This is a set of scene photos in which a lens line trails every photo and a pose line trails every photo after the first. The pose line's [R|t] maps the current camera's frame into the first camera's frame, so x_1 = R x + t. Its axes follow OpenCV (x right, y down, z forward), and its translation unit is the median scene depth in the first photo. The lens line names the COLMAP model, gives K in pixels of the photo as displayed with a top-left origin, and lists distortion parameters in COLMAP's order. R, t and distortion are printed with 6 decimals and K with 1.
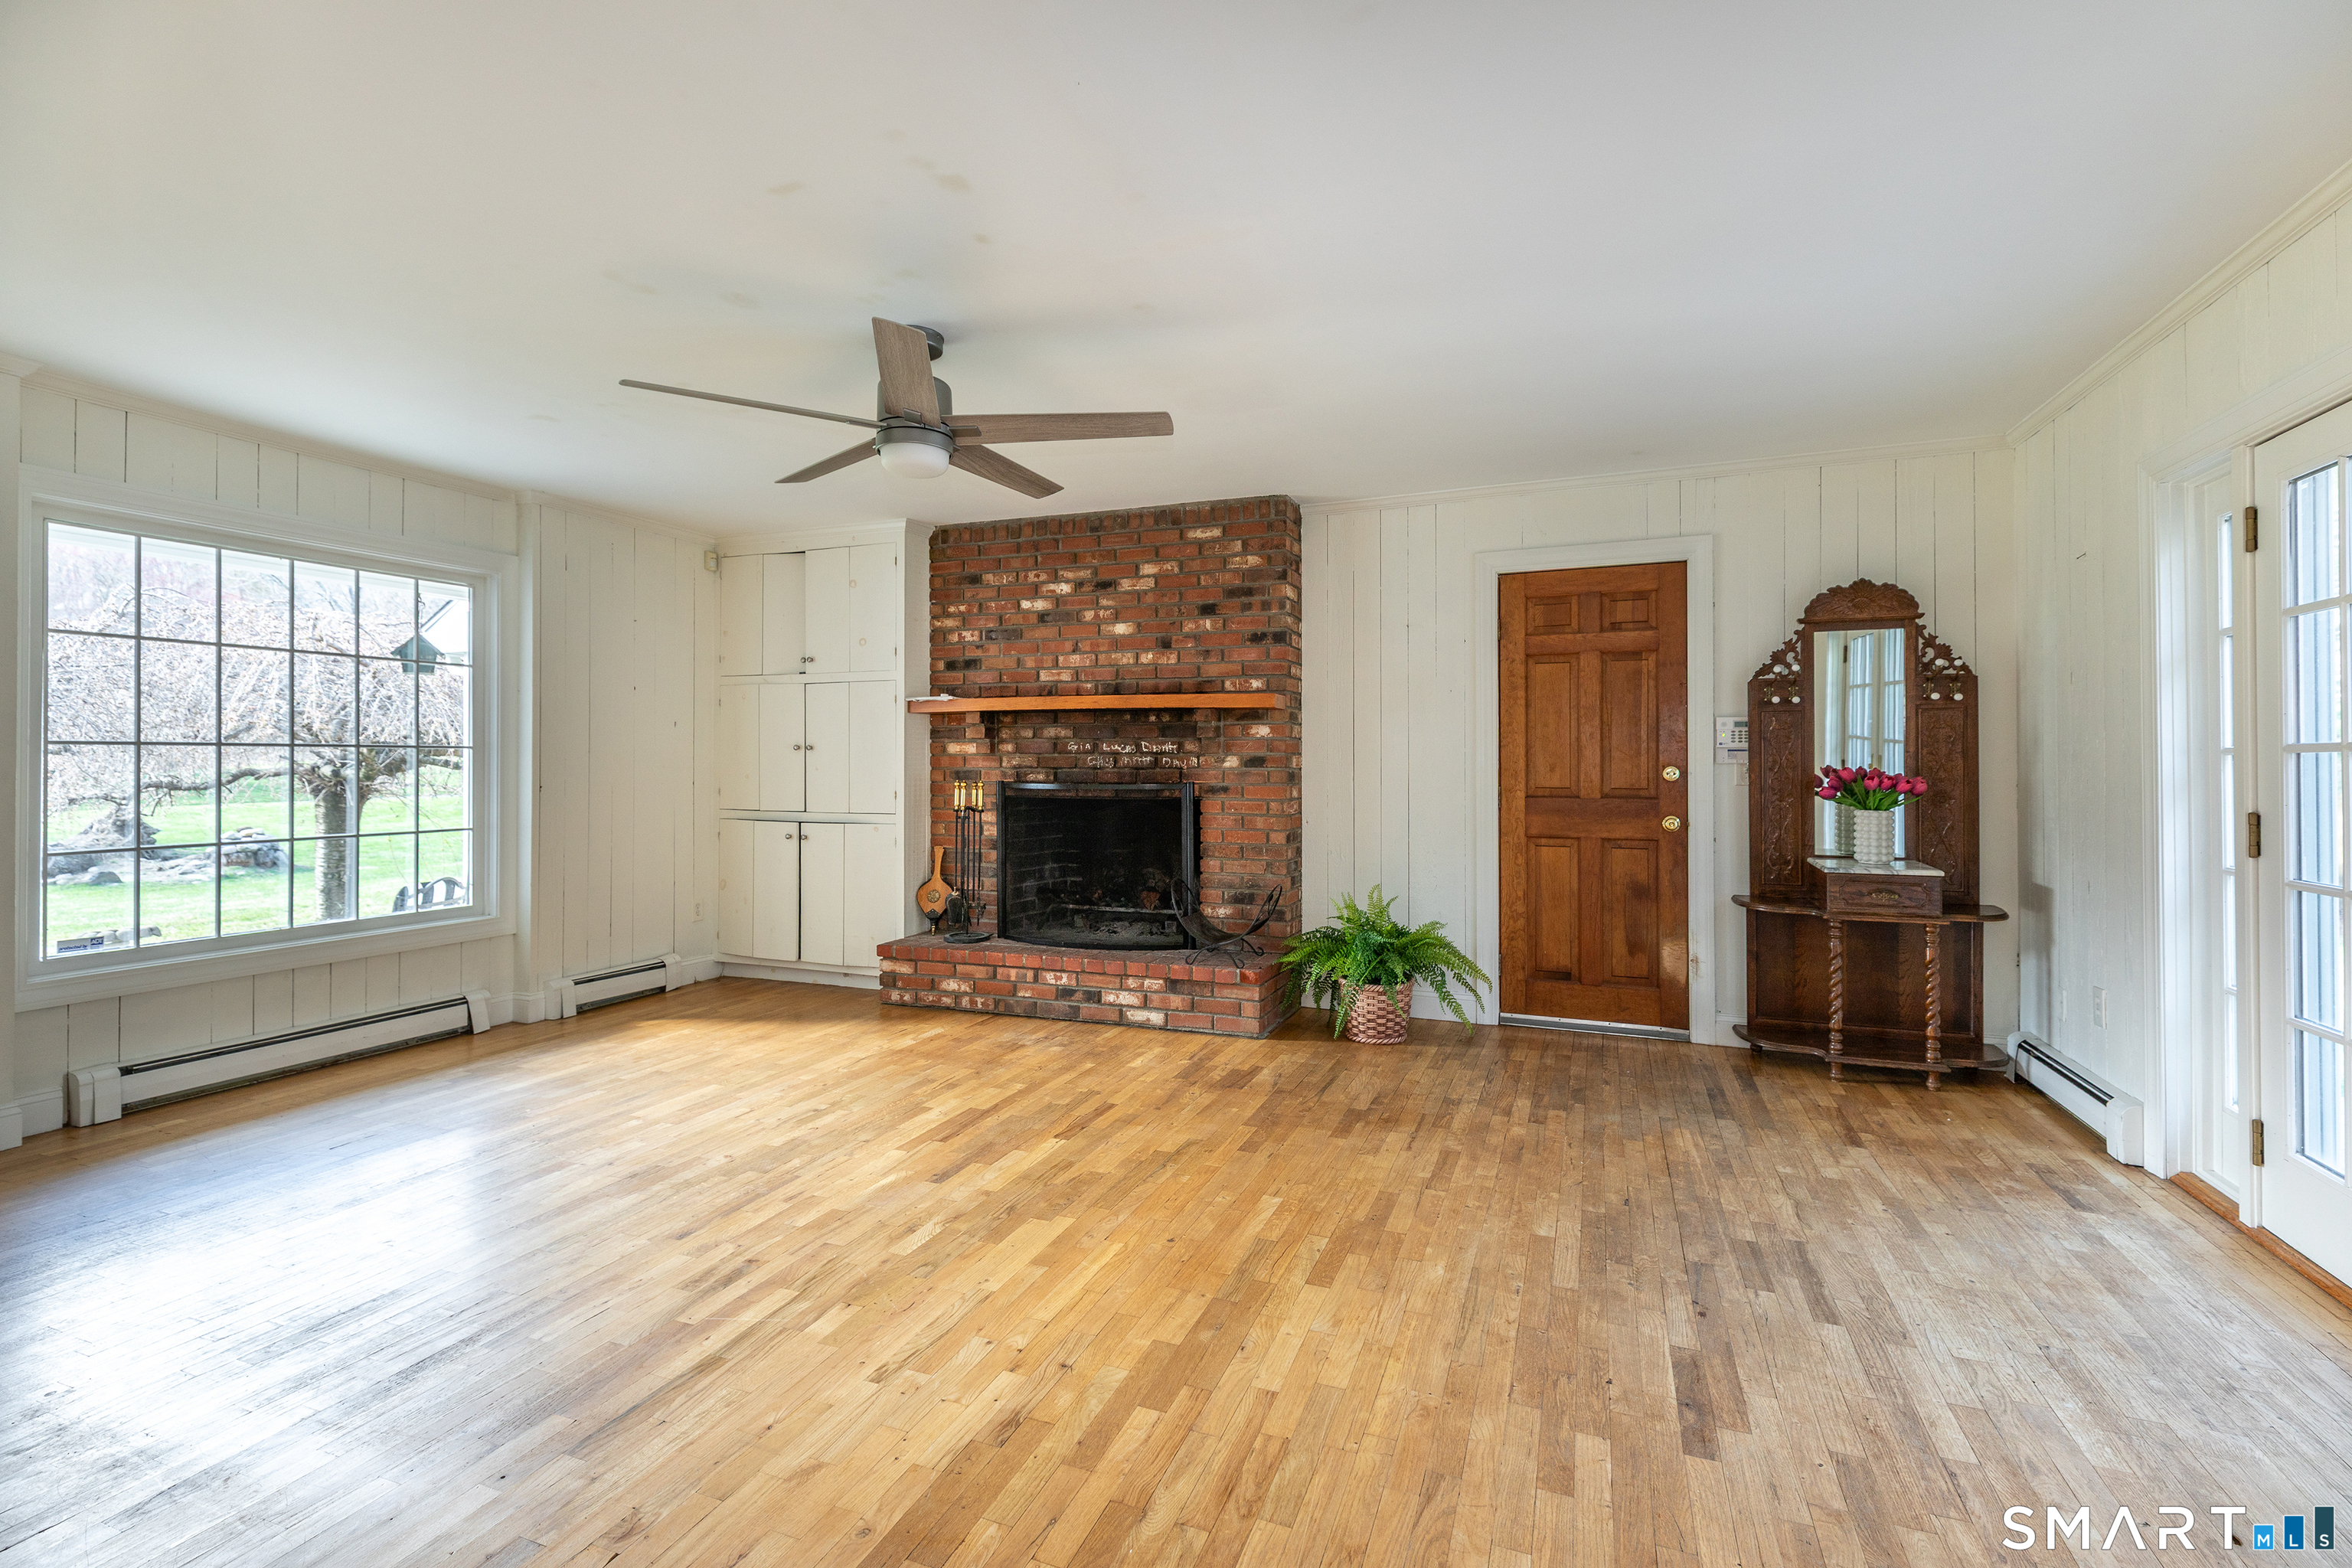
lens RADIAL K [[1048.7, 0, 1143.1], [0, 1048.7, 761.9], [0, 0, 1]] dist [0.025623, -0.010570]
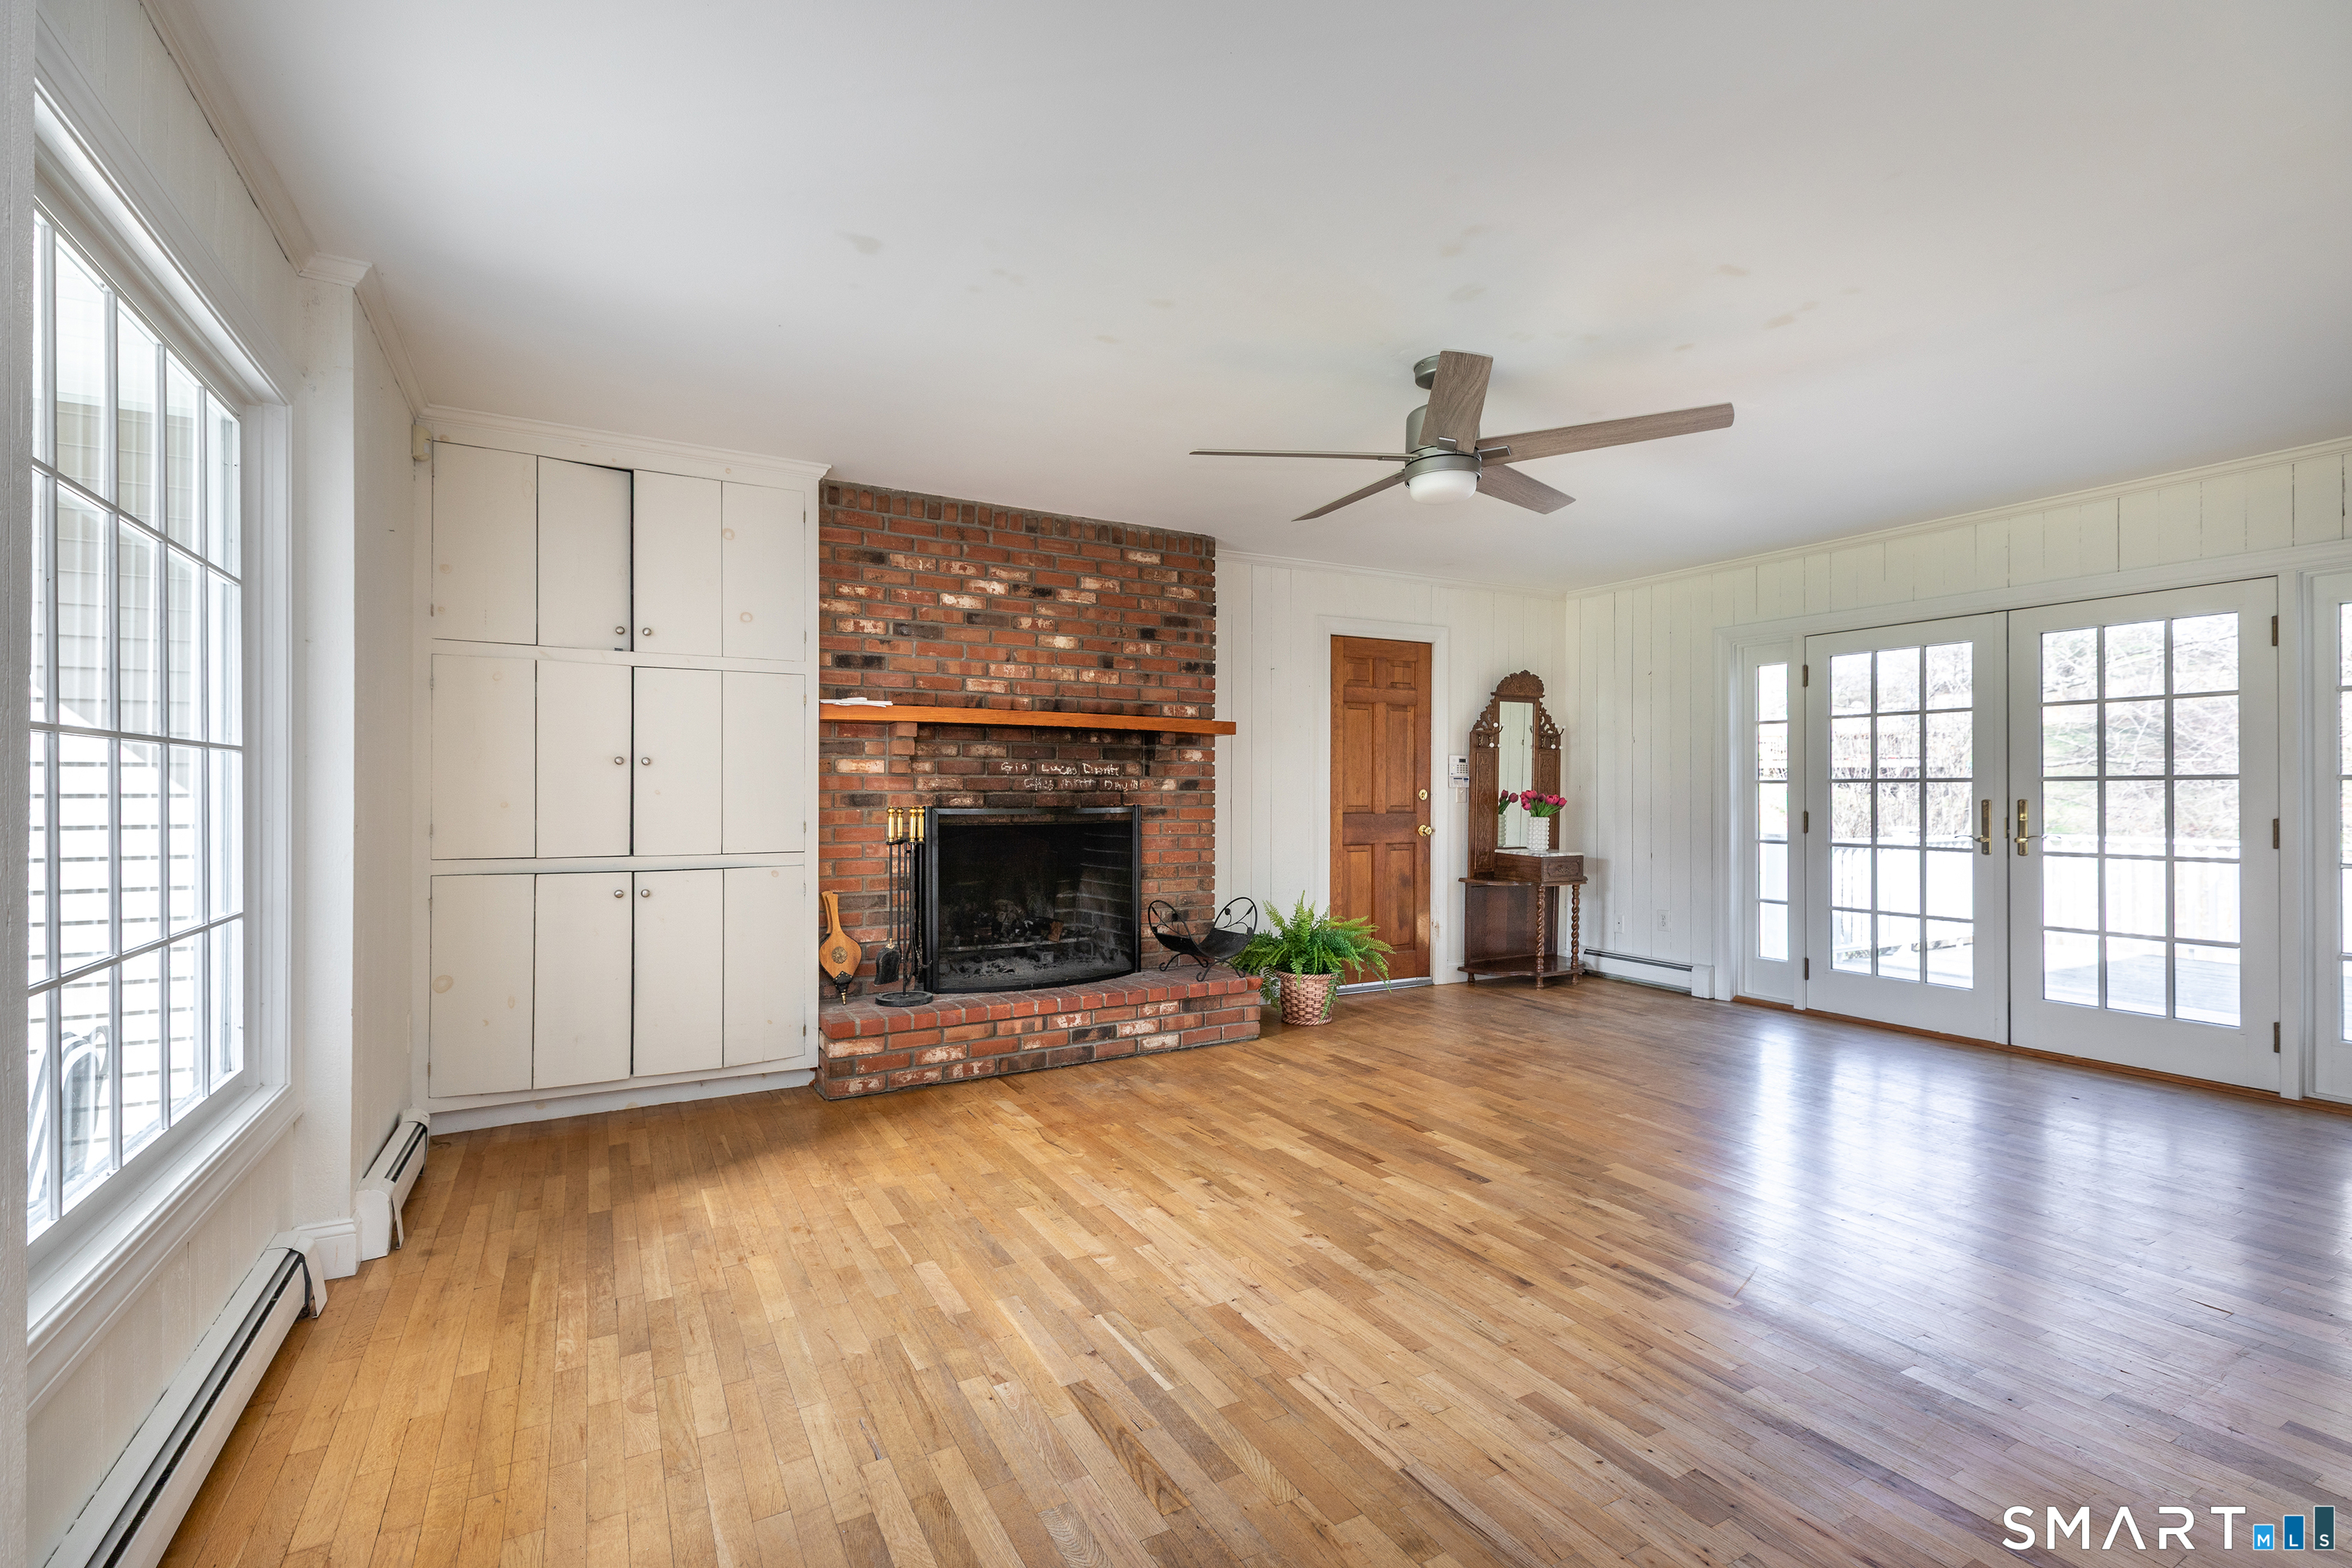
lens RADIAL K [[1048.7, 0, 1200.7], [0, 1048.7, 791.1], [0, 0, 1]] dist [0.025623, -0.010570]
pose [[0.629907, -0.000195, 0.776671, -0.744787], [-0.002767, 0.999993, 0.002495, 0.003844], [-0.776666, -0.003721, 0.629902, 0.347878]]
